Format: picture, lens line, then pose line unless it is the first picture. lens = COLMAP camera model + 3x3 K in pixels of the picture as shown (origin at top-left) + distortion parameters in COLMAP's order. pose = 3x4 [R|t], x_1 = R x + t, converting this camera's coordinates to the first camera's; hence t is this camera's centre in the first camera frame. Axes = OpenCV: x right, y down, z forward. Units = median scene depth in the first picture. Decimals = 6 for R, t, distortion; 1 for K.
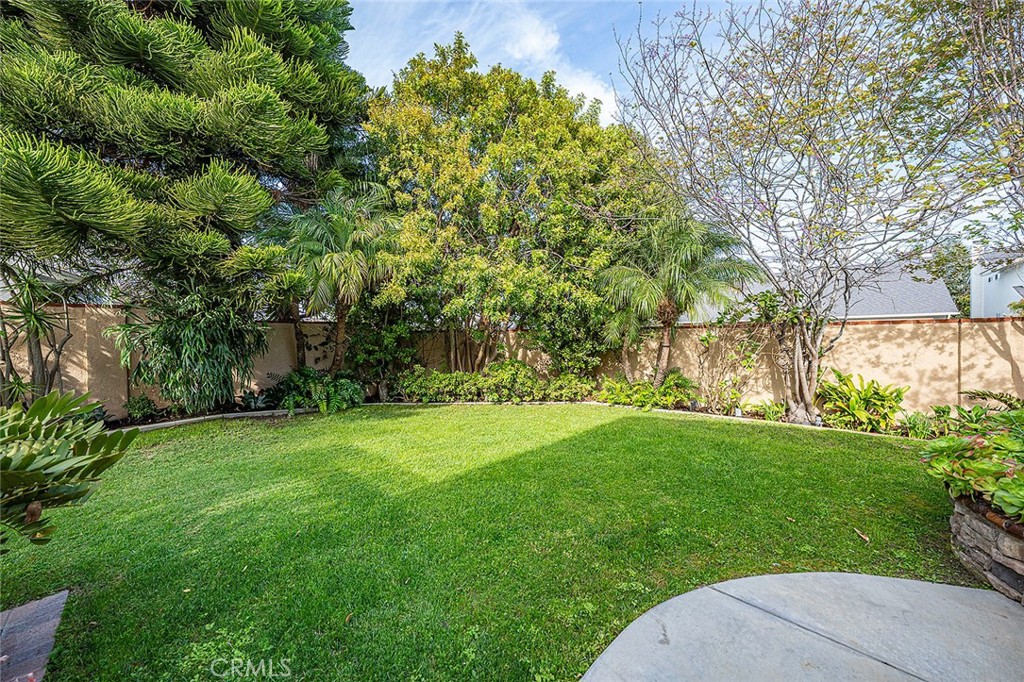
lens RADIAL K [[358.3, 0, 509.5], [0, 358.3, 354.2], [0, 0, 1]] dist [0.009547, -0.000060]
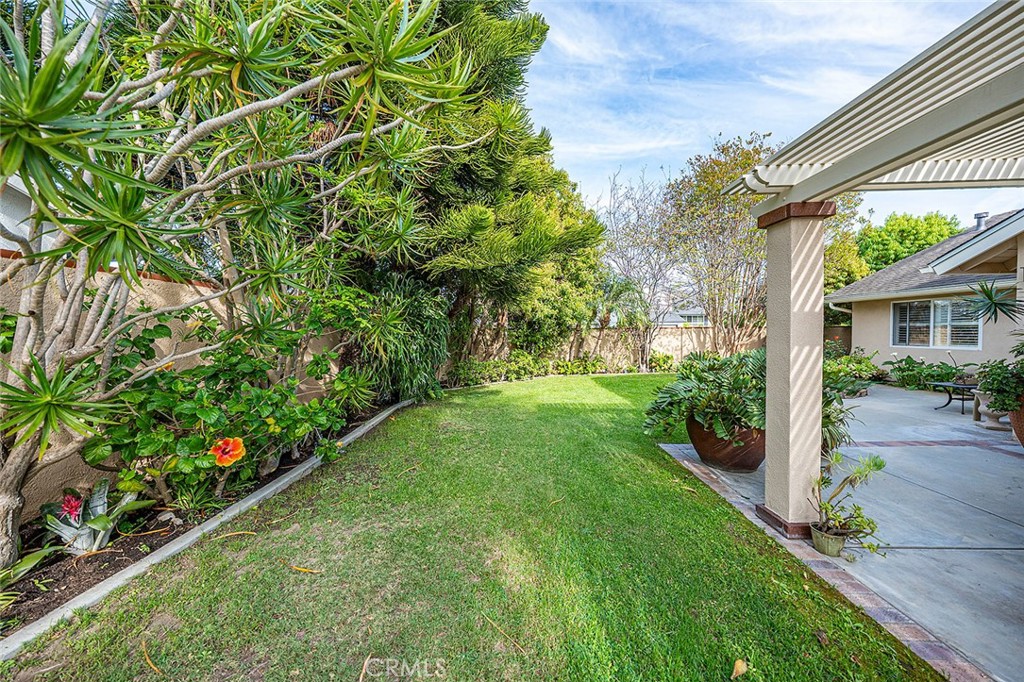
lens RADIAL K [[346.8, 0, 507.2], [0, 346.8, 338.5], [0, 0, 1]] dist [-0.000378, 0.000015]
pose [[0.739564, -0.004279, 0.673073, -1.375718], [0.027787, 0.999321, -0.024178, 0.010422], [-0.672513, 0.036584, 0.739181, -0.016378]]
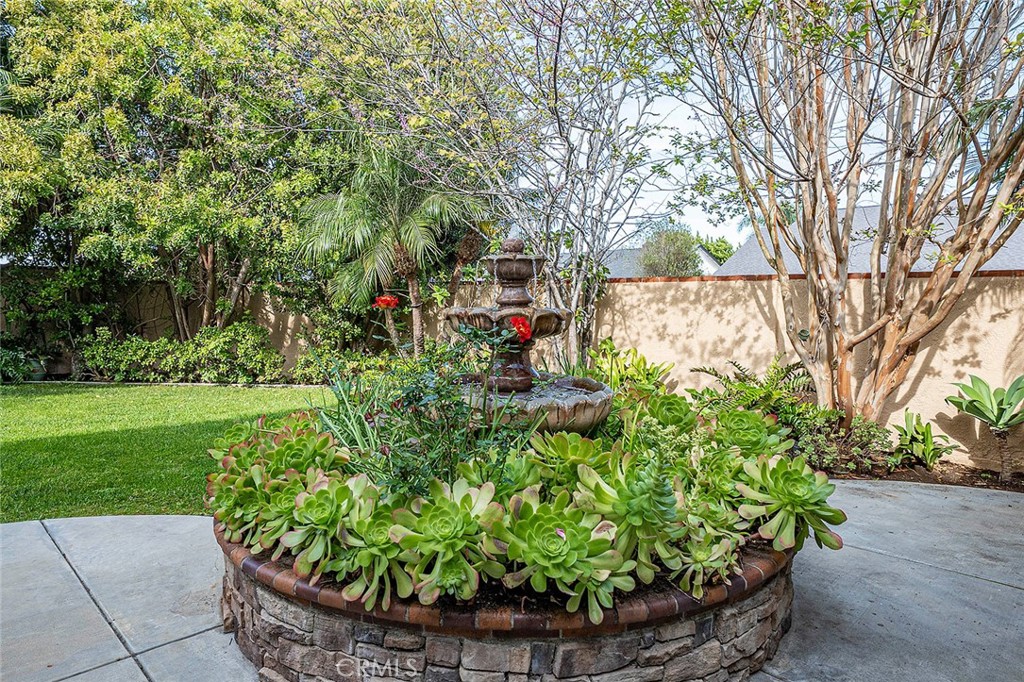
lens RADIAL K [[614.1, 0, 514.0], [0, 614.1, 343.8], [0, 0, 1]] dist [0.001666, 0.001142]
pose [[0.999692, 0.017937, 0.017174, 0.724679], [-0.018484, 0.999308, 0.032277, 0.011508], [-0.016583, -0.032584, 0.999331, -0.286603]]
